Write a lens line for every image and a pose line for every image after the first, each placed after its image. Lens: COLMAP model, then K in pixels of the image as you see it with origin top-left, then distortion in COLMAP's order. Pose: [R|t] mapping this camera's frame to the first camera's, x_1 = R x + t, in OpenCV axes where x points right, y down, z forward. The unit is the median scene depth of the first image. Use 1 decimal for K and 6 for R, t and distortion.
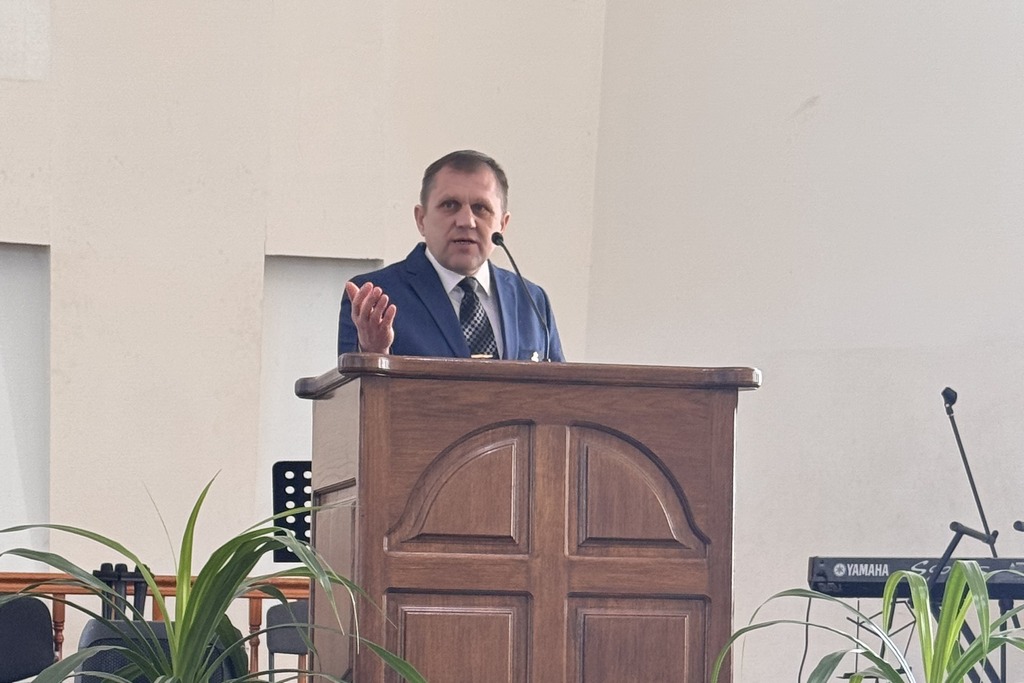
lens RADIAL K [[2212.8, 0, 512.0], [0, 2212.8, 341.5], [0, 0, 1]] dist [-0.042786, 0.298366]
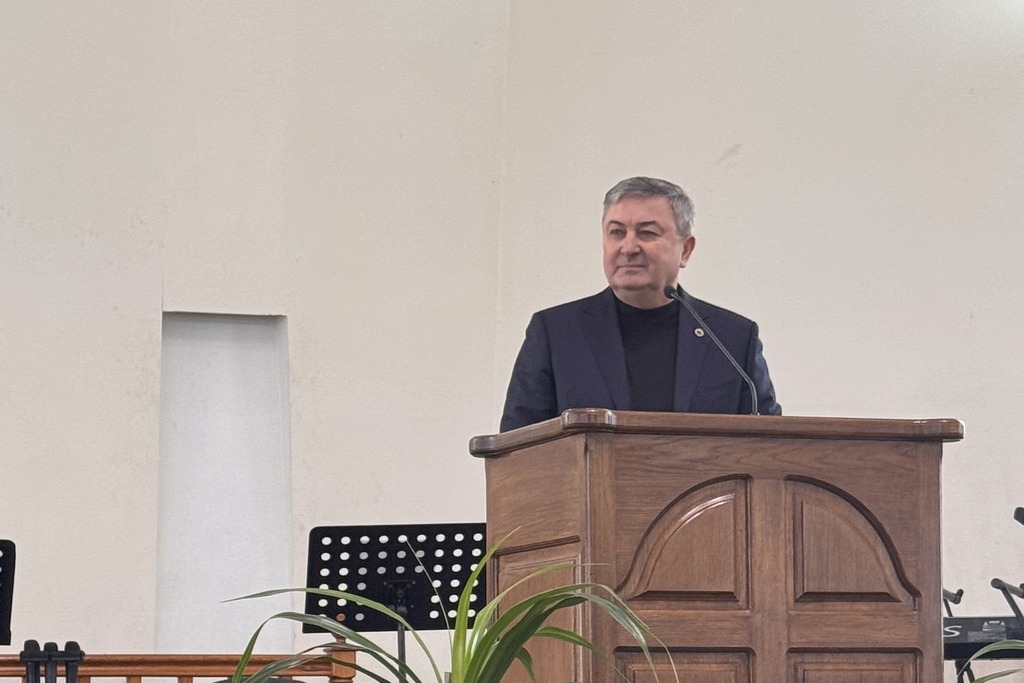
lens RADIAL K [[2374.0, 0, 512.0], [0, 2374.0, 341.5], [0, 0, 1]] dist [-0.040563, 0.332679]
pose [[0.993126, -0.006679, 0.116860, -0.219529], [0.009722, 0.999628, -0.025487, 0.001903], [-0.116646, 0.026448, 0.992821, -0.045084]]
